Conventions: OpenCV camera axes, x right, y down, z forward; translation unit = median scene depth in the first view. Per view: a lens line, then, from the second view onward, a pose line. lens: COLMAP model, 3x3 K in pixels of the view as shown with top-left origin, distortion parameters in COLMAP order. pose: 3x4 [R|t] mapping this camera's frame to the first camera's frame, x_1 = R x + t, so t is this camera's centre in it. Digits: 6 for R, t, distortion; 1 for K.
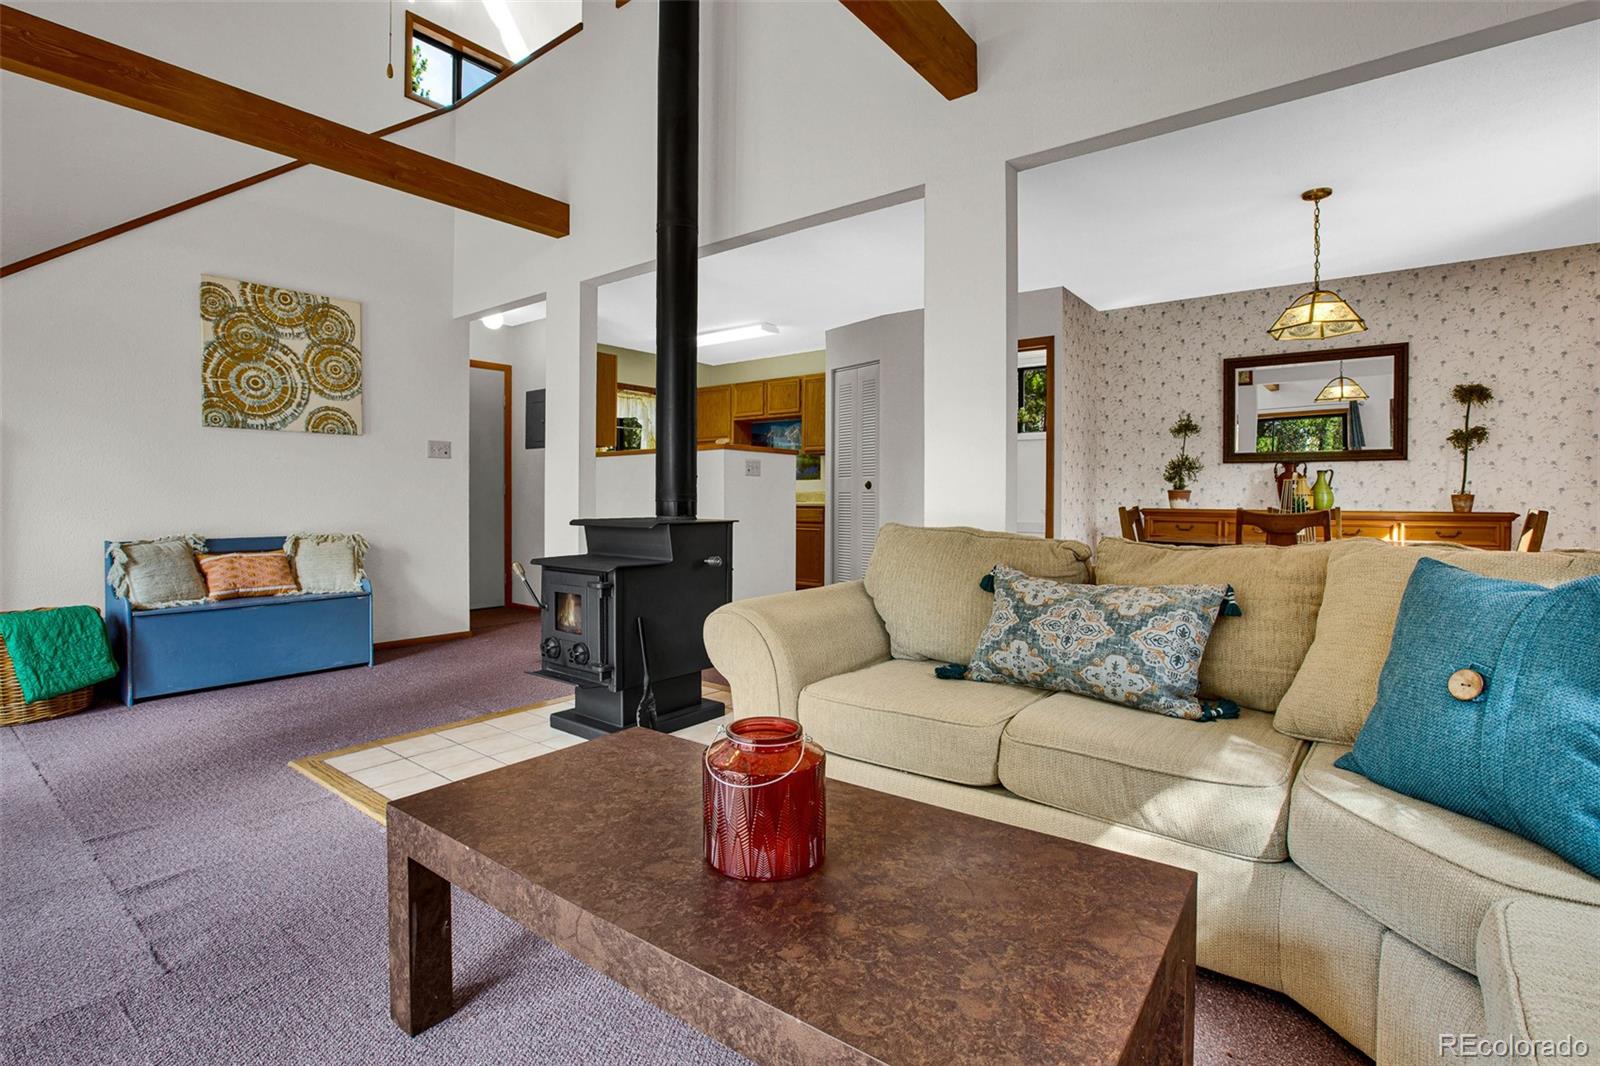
lens RADIAL K [[733.6, 0, 793.9], [0, 733.6, 514.5], [0, 0, 1]] dist [-0.028960, 0.000163]
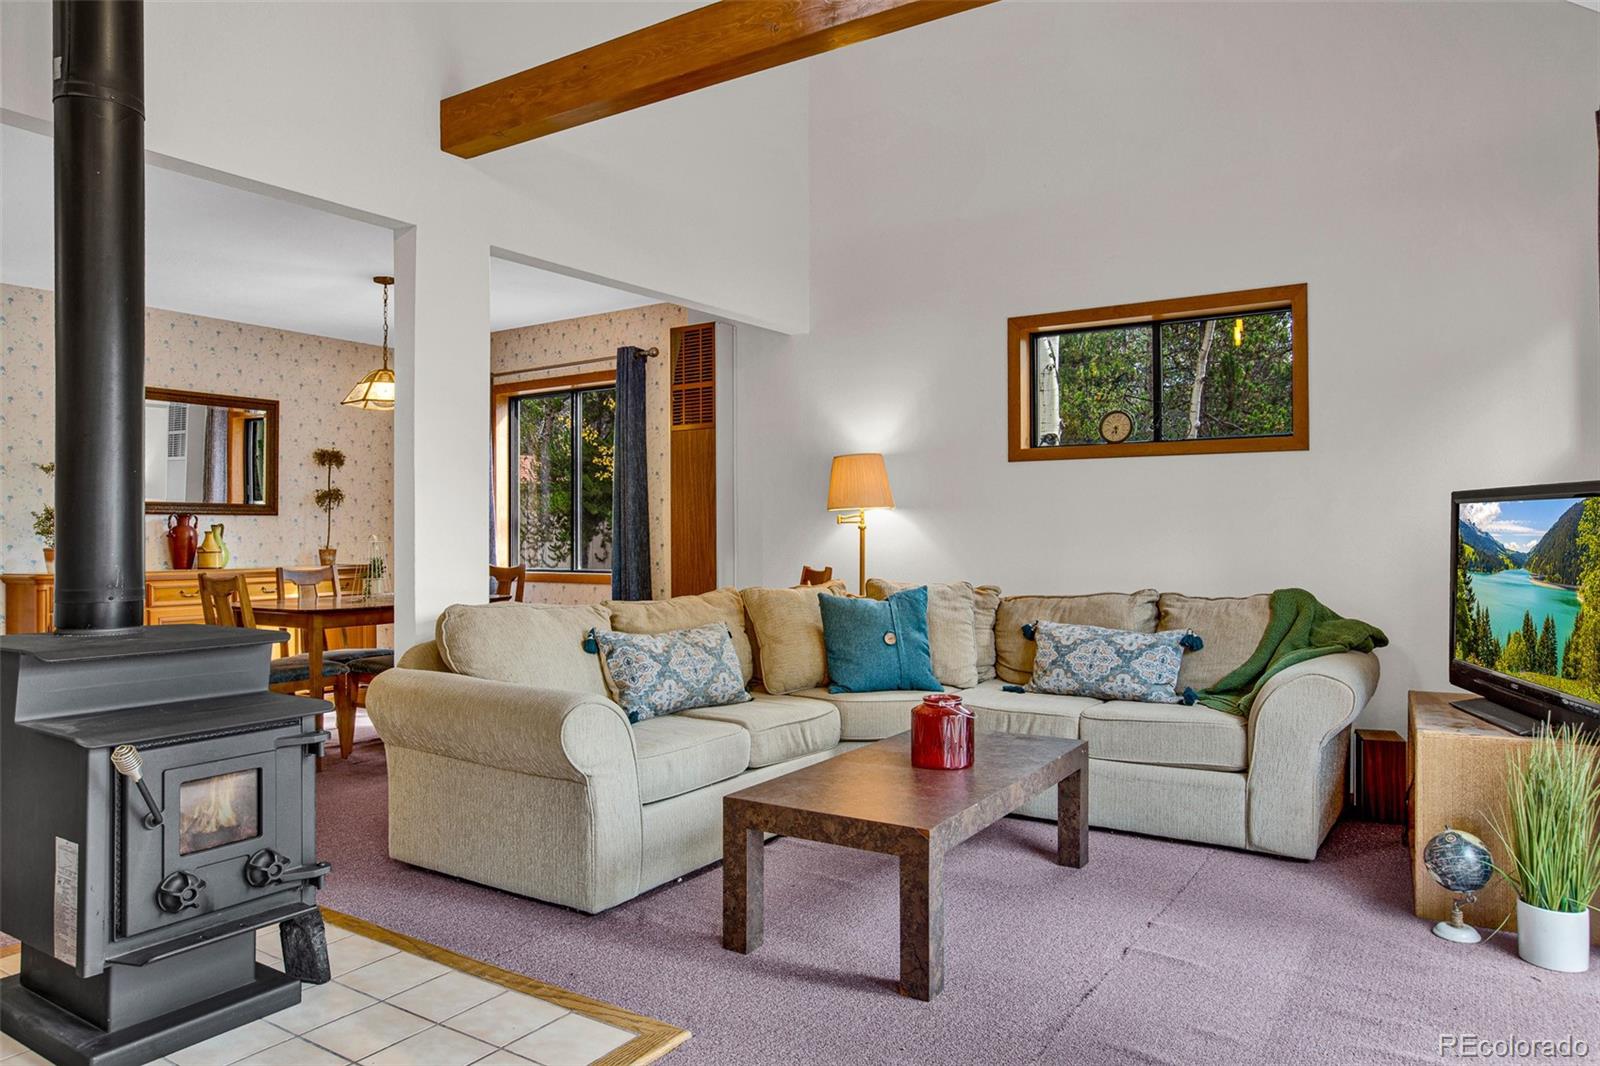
lens RADIAL K [[1094.4, 0, 745.1], [0, 1094.4, 533.0], [0, 0, 1]] dist [-0.009207, -0.001863]
pose [[-0.034532, -0.004258, 0.999395, -0.764449], [0.026113, 0.999646, 0.005161, -0.045594], [-0.999062, 0.026275, -0.034408, 0.421605]]
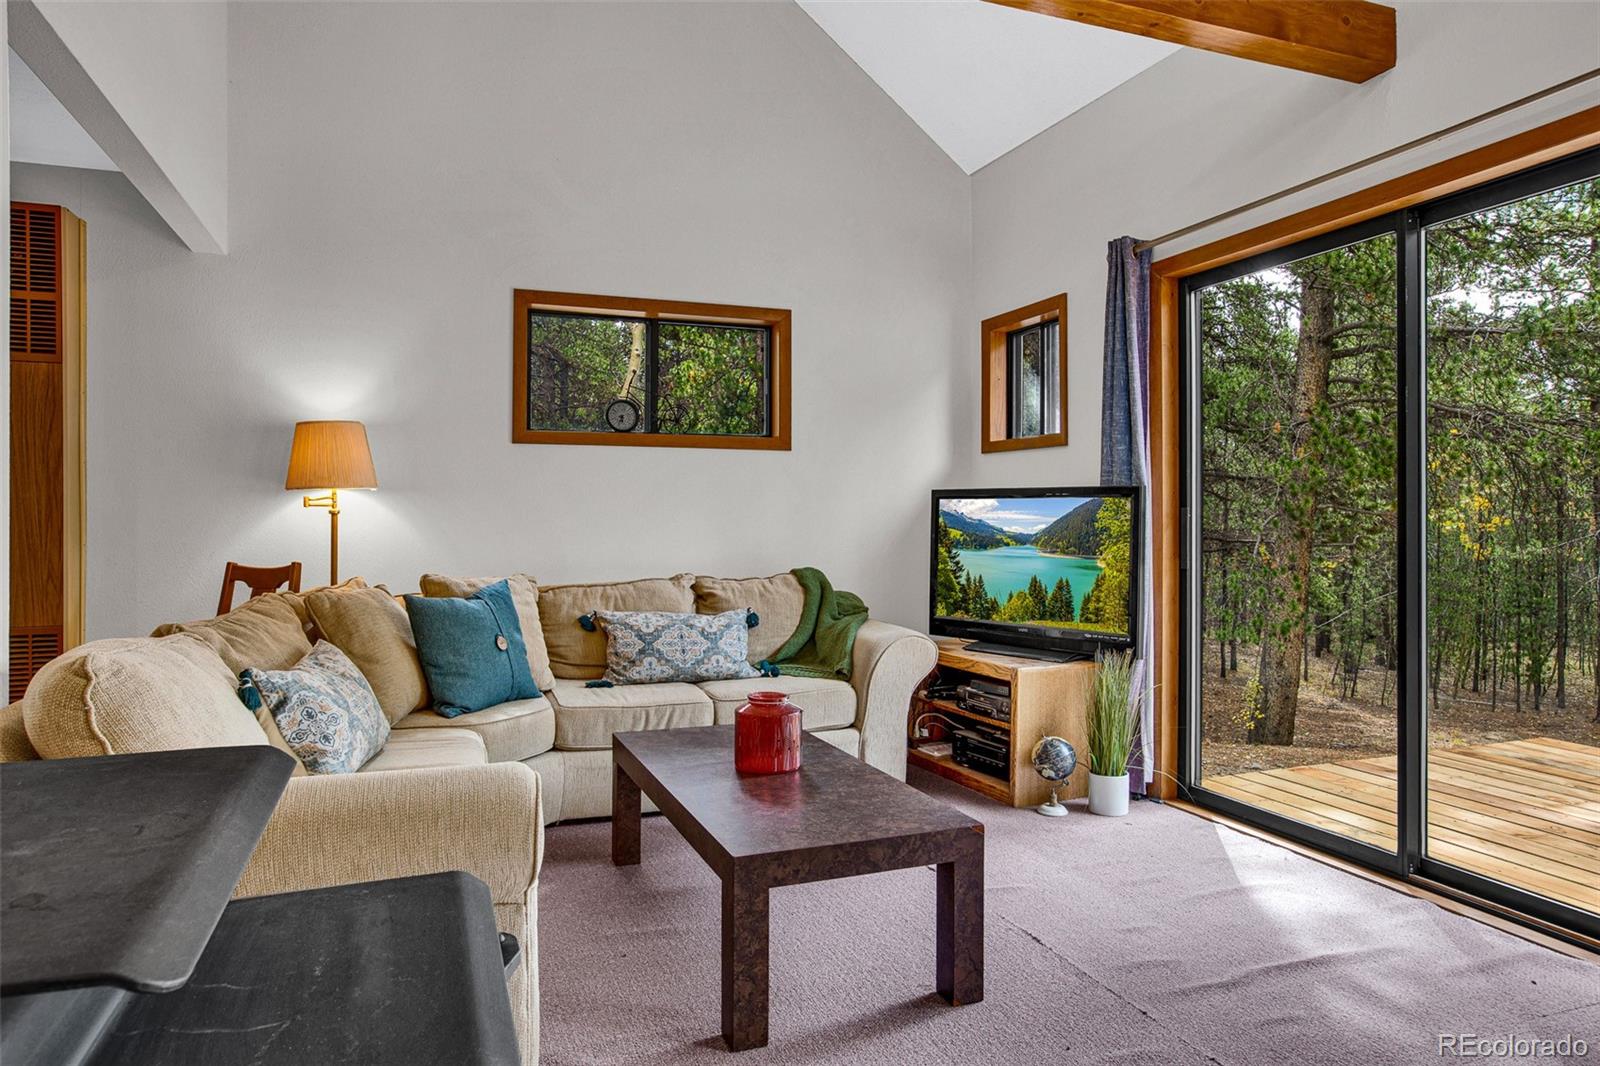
lens RADIAL K [[1028.5, 0, 760.1], [0, 1028.5, 504.0], [0, 0, 1]] dist [-0.019577, 0.024450]
pose [[-0.837962, 0.003977, 0.545714, -0.369574], [0.009637, 0.999925, 0.007511, -0.052815], [-0.545643, 0.011553, -0.837938, 0.819131]]
